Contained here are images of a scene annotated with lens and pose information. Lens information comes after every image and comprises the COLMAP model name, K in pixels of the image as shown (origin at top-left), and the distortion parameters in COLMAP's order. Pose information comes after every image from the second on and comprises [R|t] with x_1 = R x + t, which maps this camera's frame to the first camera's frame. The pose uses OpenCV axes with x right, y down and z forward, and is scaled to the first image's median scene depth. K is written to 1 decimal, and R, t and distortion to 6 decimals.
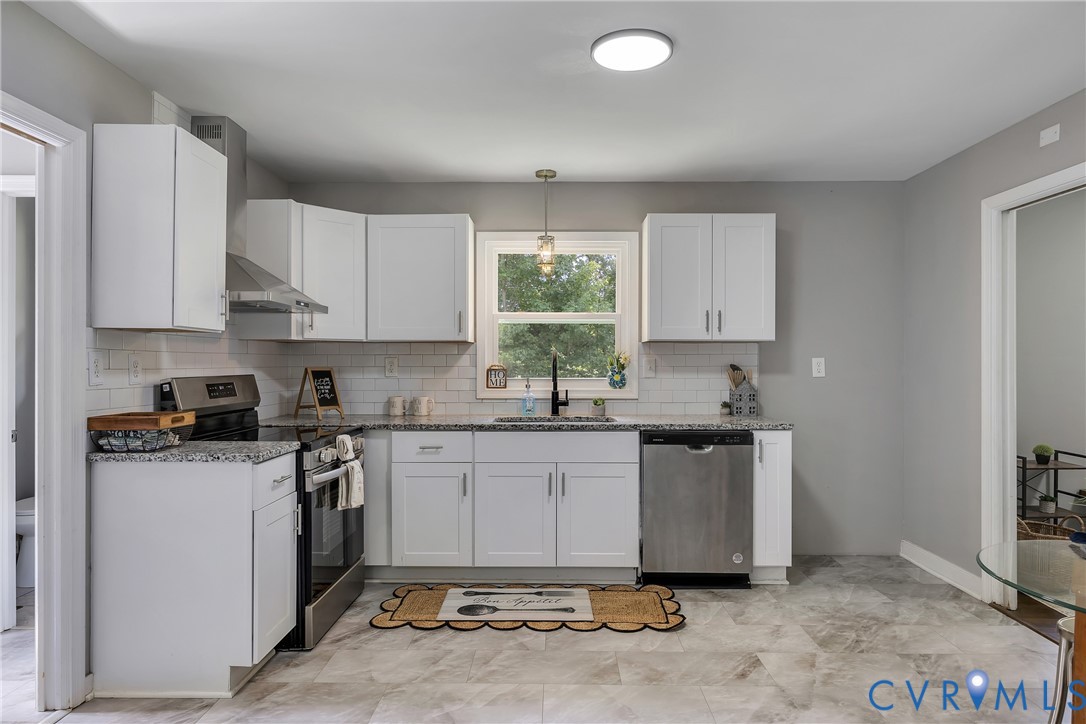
lens RADIAL K [[673.2, 0, 546.0], [0, 673.2, 358.4], [0, 0, 1]] dist [-0.004621, -0.001363]
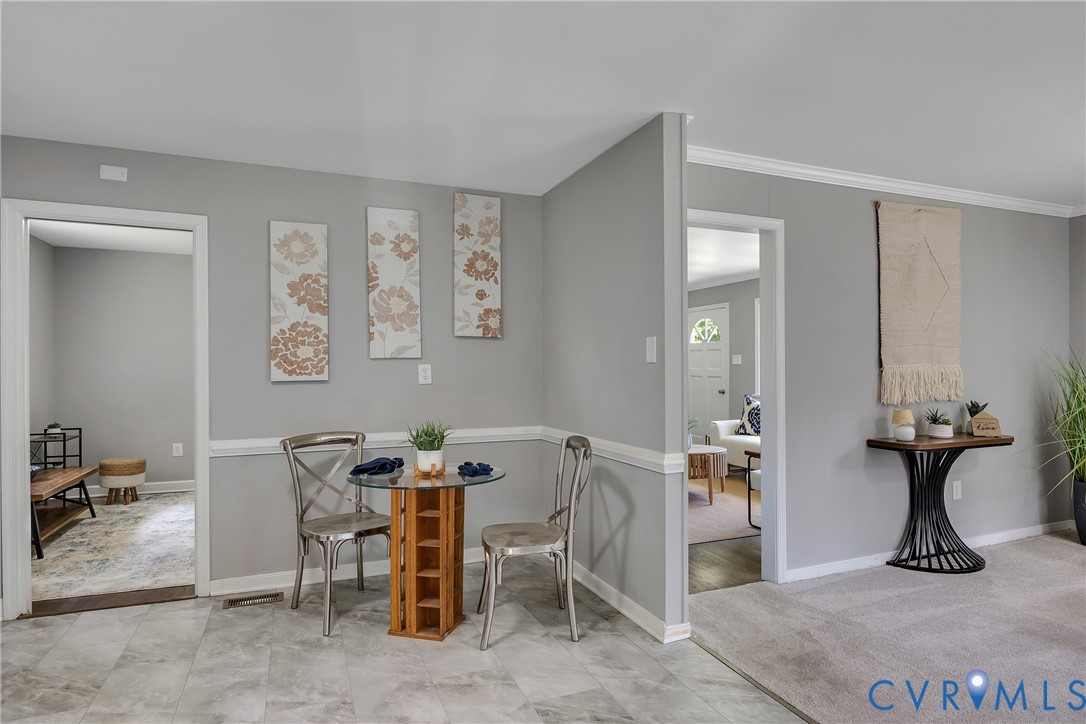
lens RADIAL K [[603.8, 0, 546.9], [0, 603.8, 363.7], [0, 0, 1]] dist [0.000502, -0.000379]
pose [[-0.383596, -0.001835, 0.923499, -0.456973], [-0.005019, 0.999987, -0.000098, -0.007097], [-0.923487, -0.004673, -0.383601, 0.649733]]
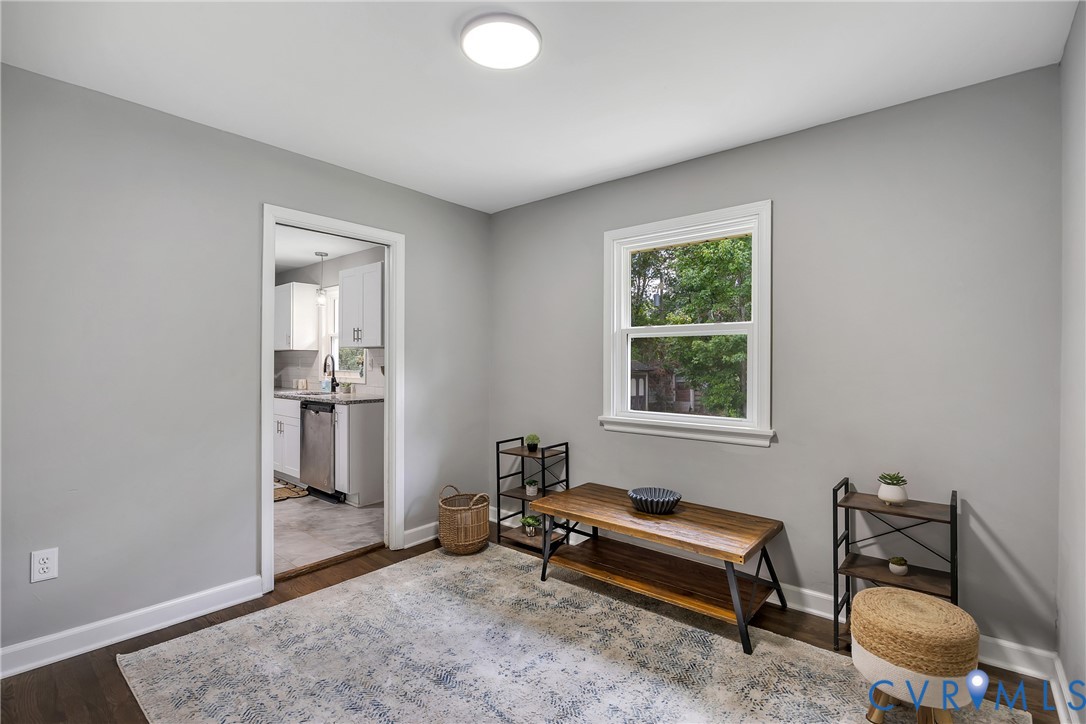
lens RADIAL K [[495.7, 0, 545.8], [0, 495.7, 364.5], [0, 0, 1]] dist [-0.000814, 0.000144]
pose [[0.774564, 0.005434, -0.632472, 1.576732], [-0.007107, 0.999975, -0.000112, 0.013293], [0.632455, 0.004582, 0.774583, 0.454368]]
